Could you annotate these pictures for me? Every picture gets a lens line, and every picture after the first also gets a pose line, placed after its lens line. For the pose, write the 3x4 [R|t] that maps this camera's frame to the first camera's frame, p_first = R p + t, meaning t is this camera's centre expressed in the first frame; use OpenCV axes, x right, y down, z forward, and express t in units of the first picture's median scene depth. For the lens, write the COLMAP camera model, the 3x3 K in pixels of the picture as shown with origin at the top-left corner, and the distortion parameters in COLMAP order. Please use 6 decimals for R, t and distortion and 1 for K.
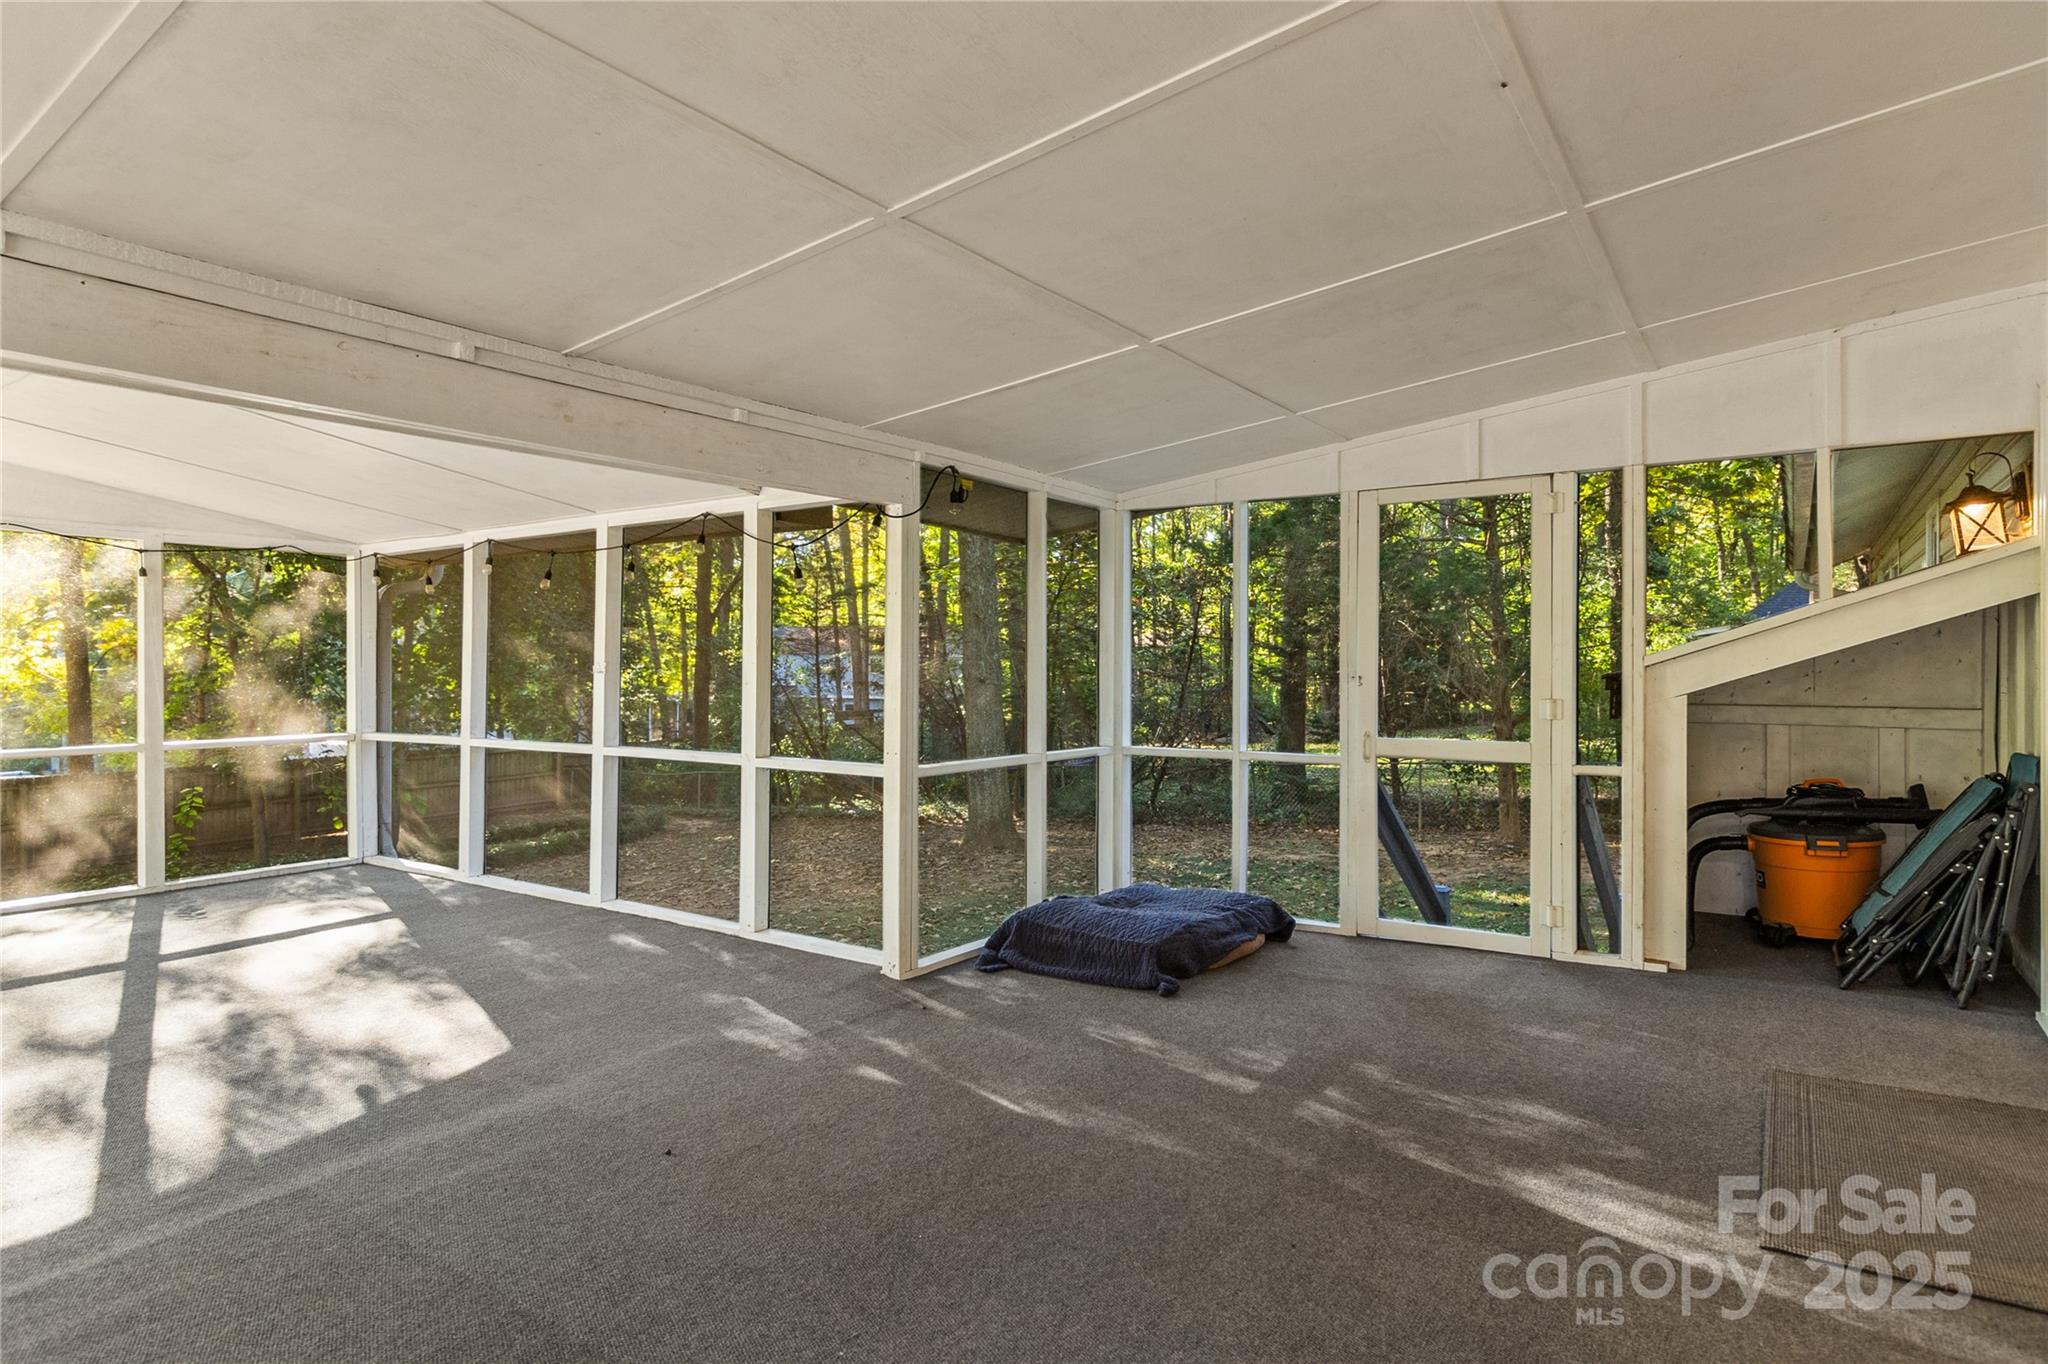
lens RADIAL K [[1094.5, 0, 1033.2], [0, 1094.5, 672.5], [0, 0, 1]] dist [-0.001268, 0.000193]
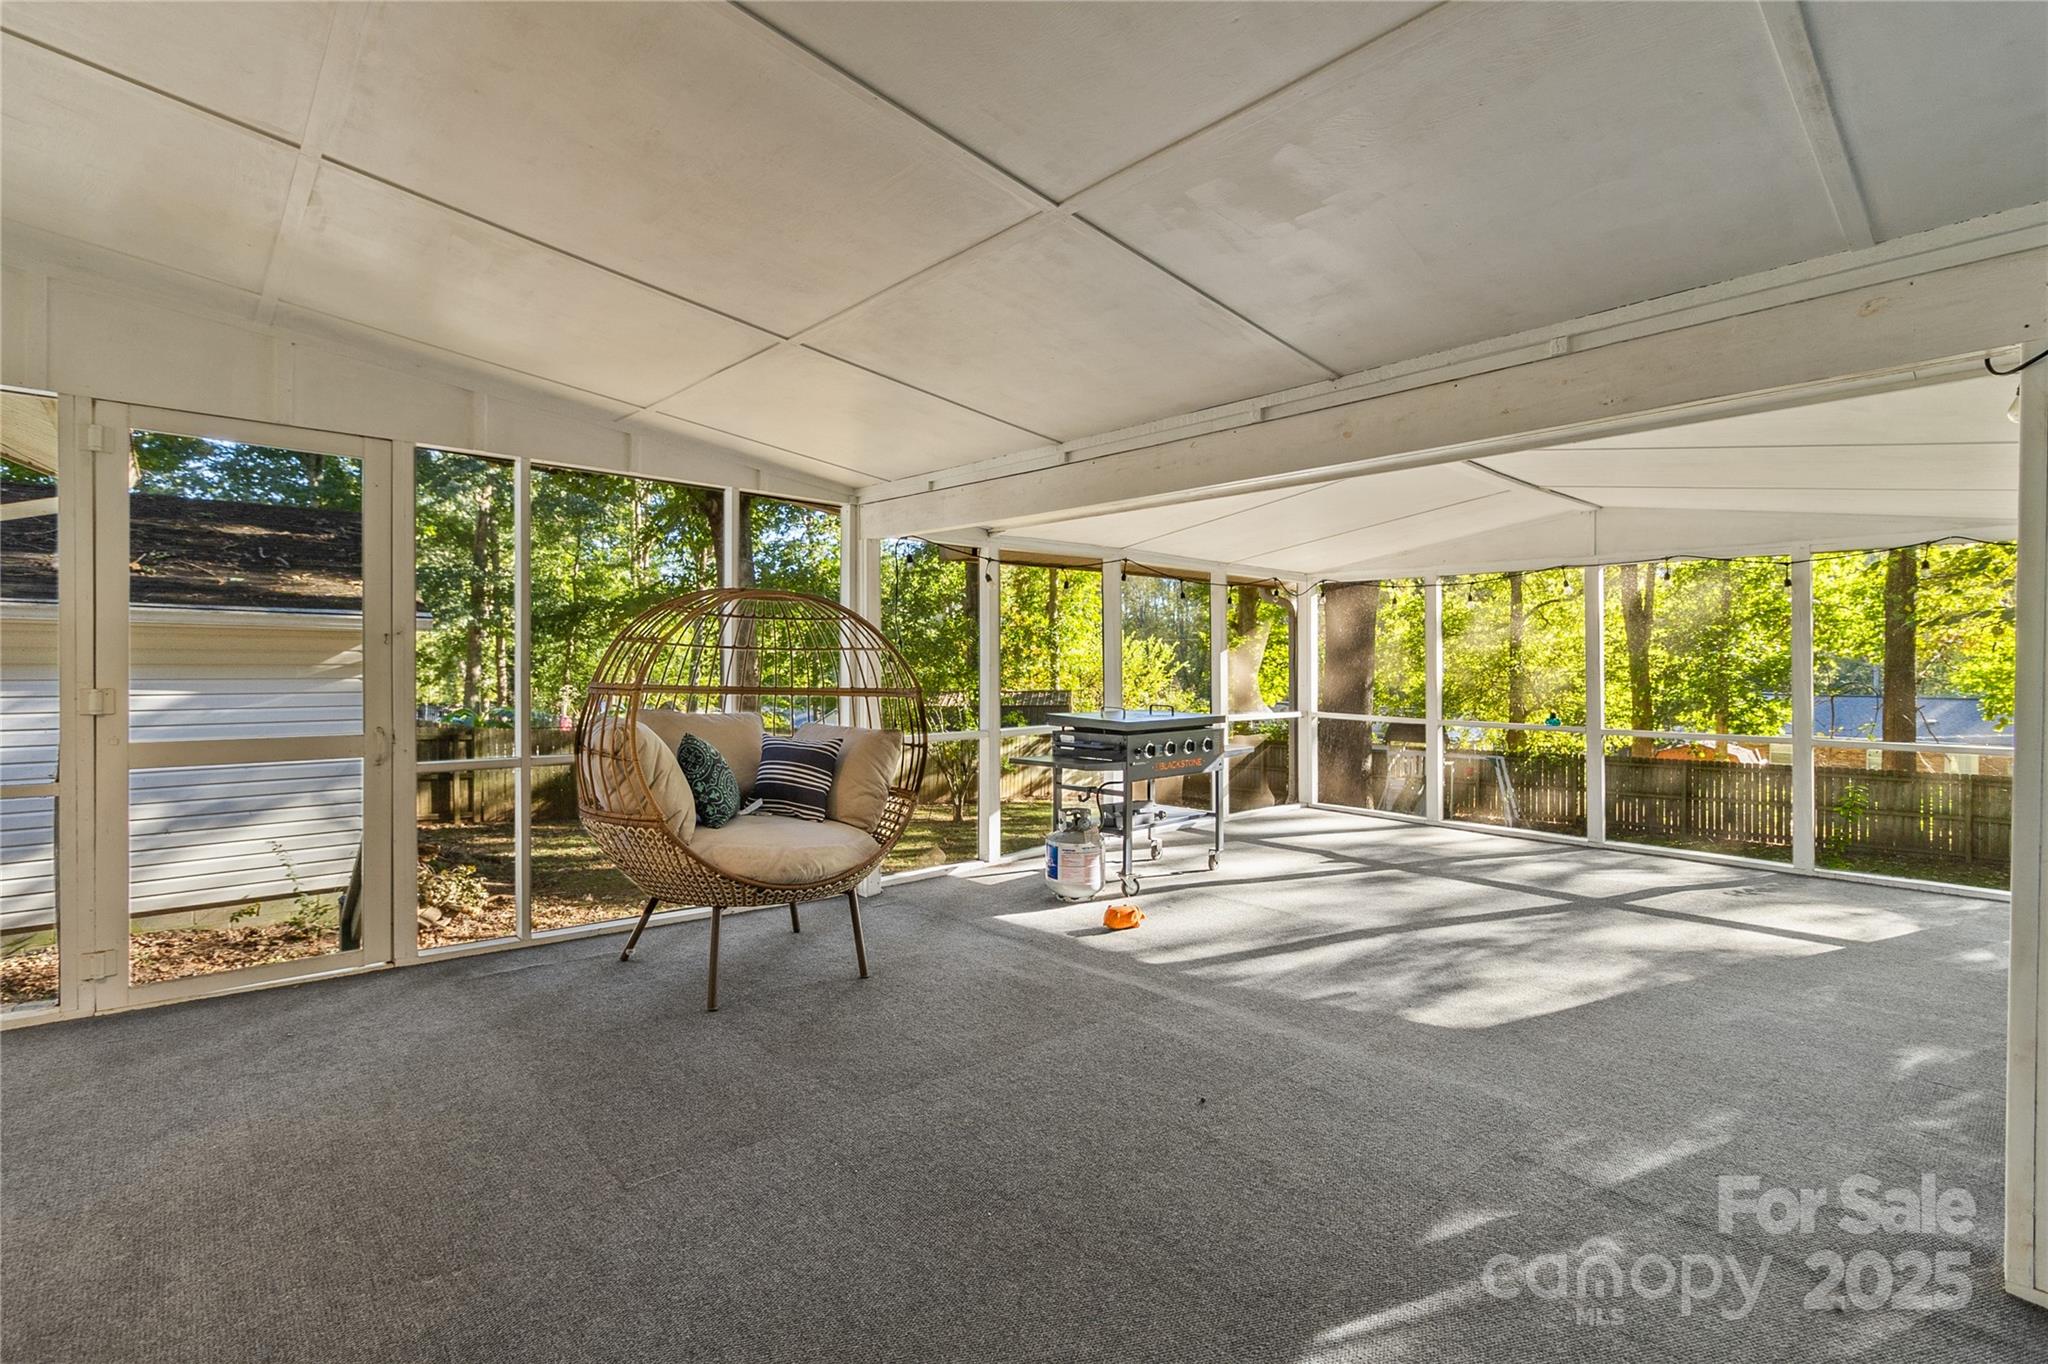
lens RADIAL K [[942.1, 0, 1036.4], [0, 942.1, 668.6], [0, 0, 1]] dist [-0.001496, 0.002007]
pose [[-0.223847, 0.008060, -0.974591, 0.545615], [-0.011844, 0.999869, 0.010990, -0.006817], [0.974552, 0.014003, -0.223723, 0.899482]]
